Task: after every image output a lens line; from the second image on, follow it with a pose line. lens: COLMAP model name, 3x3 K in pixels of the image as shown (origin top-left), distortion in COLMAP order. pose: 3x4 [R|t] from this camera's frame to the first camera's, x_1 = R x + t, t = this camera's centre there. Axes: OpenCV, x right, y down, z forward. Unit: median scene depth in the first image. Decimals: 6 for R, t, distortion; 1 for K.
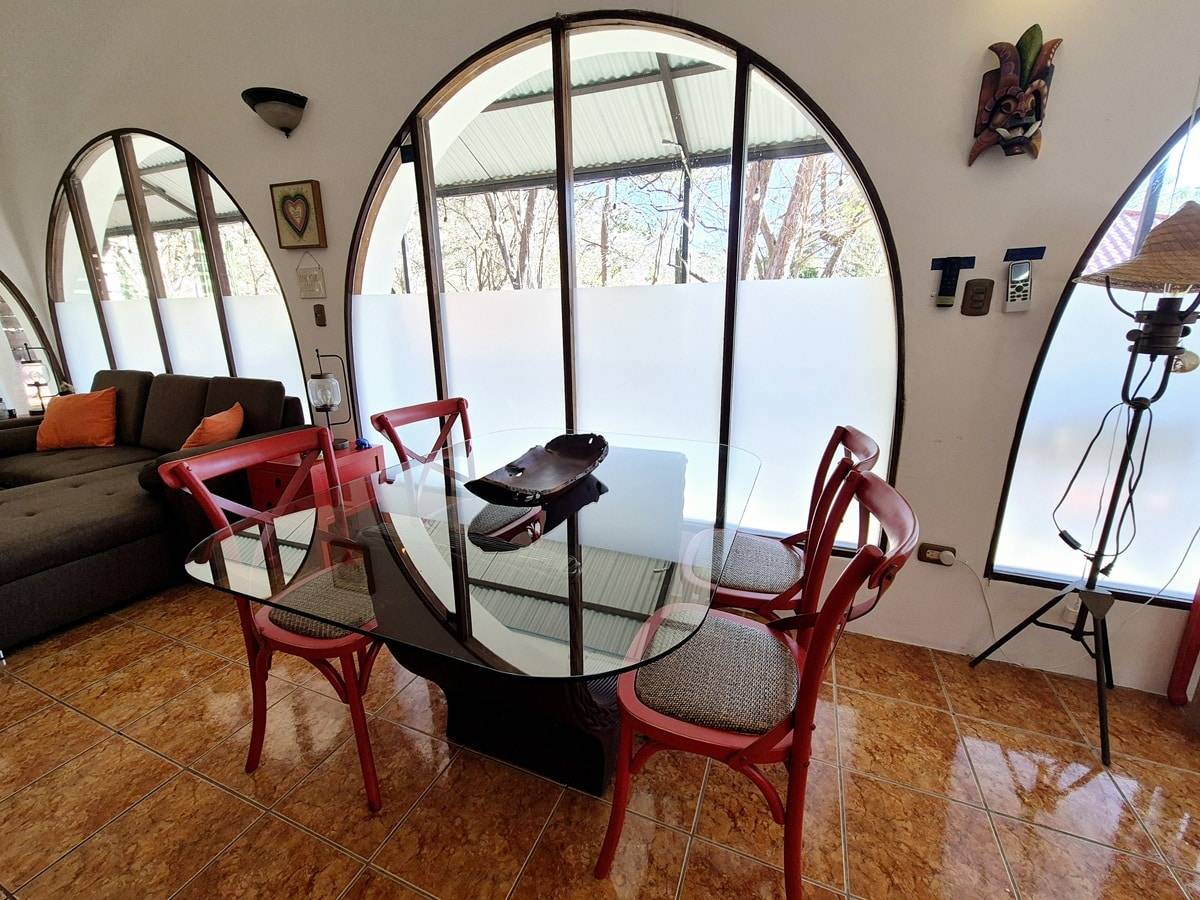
lens RADIAL K [[491.8, 0, 607.0], [0, 491.8, 441.3], [0, 0, 1]] dist [0.002127, -0.000318]
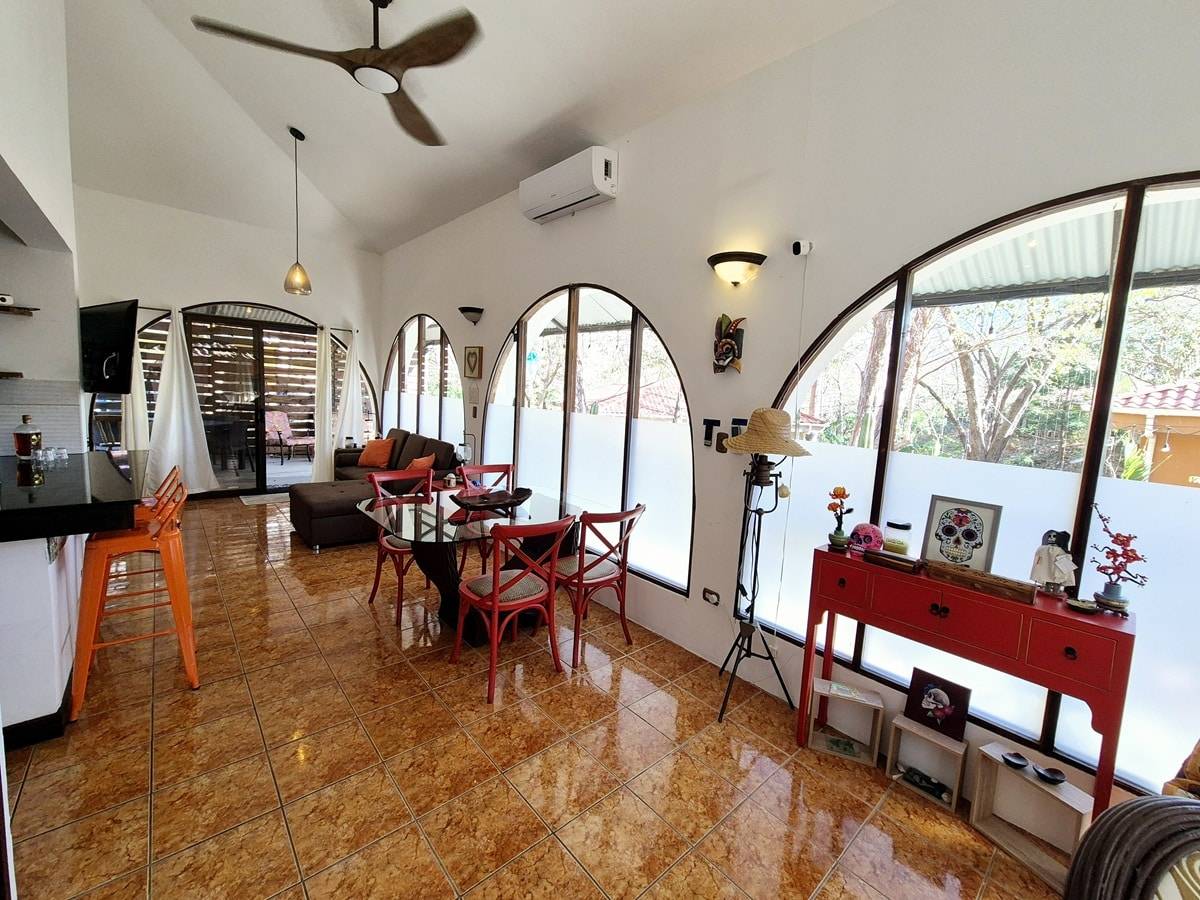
lens RADIAL K [[491.8, 0, 607.0], [0, 491.8, 441.3], [0, 0, 1]] dist [0.002127, -0.000318]
pose [[0.897998, 0.102293, -0.427944, 0.705280], [-0.168731, 0.978303, -0.120218, -0.009551], [0.406361, 0.180163, 0.895775, -0.463385]]
